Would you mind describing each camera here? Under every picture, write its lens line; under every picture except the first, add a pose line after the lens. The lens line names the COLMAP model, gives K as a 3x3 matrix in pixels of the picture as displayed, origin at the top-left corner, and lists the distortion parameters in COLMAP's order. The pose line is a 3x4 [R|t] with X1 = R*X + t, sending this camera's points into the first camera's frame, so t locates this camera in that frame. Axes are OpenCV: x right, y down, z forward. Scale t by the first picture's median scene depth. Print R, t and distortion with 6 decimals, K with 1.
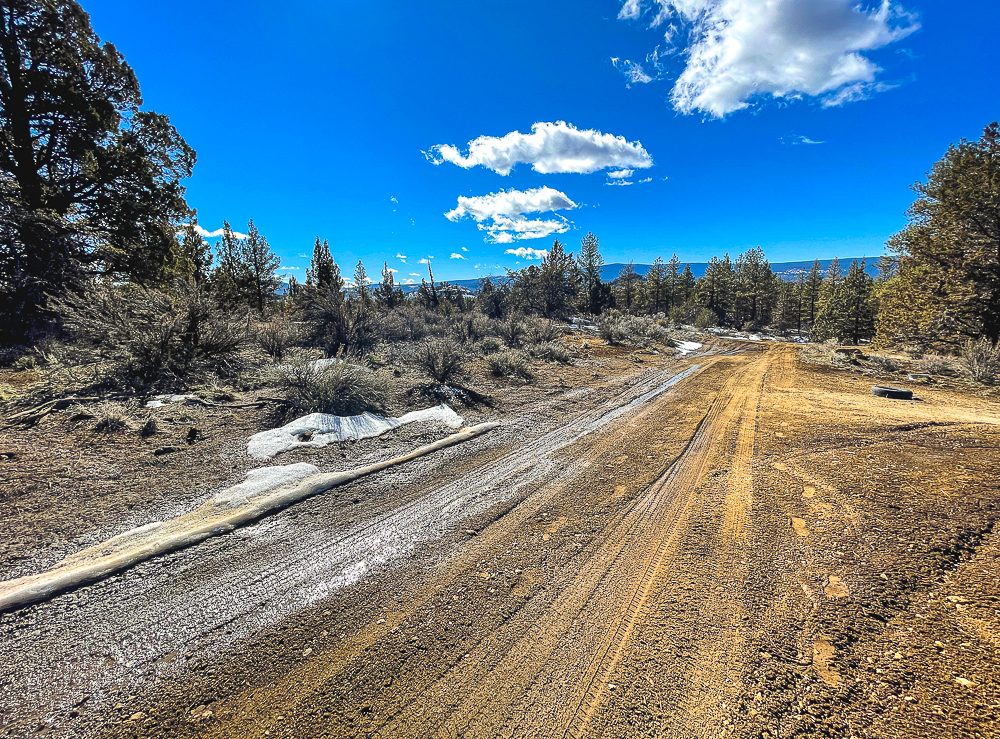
lens RADIAL K [[401.3, 0, 502.4], [0, 401.3, 368.0], [0, 0, 1]] dist [-0.005119, 0.000772]
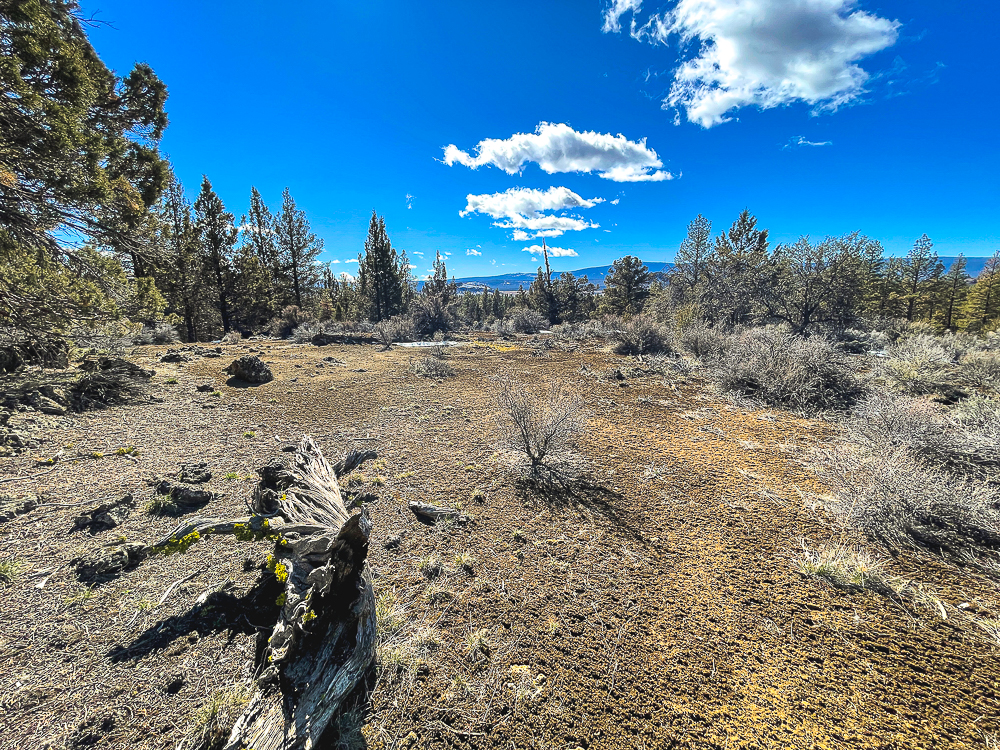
lens RADIAL K [[396.4, 0, 500.0], [0, 396.4, 370.6], [0, 0, 1]] dist [0.003037, 0.000003]
pose [[0.999229, 0.018362, -0.034695, -0.190261], [-0.017854, 0.999729, 0.014908, -0.044265], [0.034959, -0.014277, 0.999287, 0.255954]]
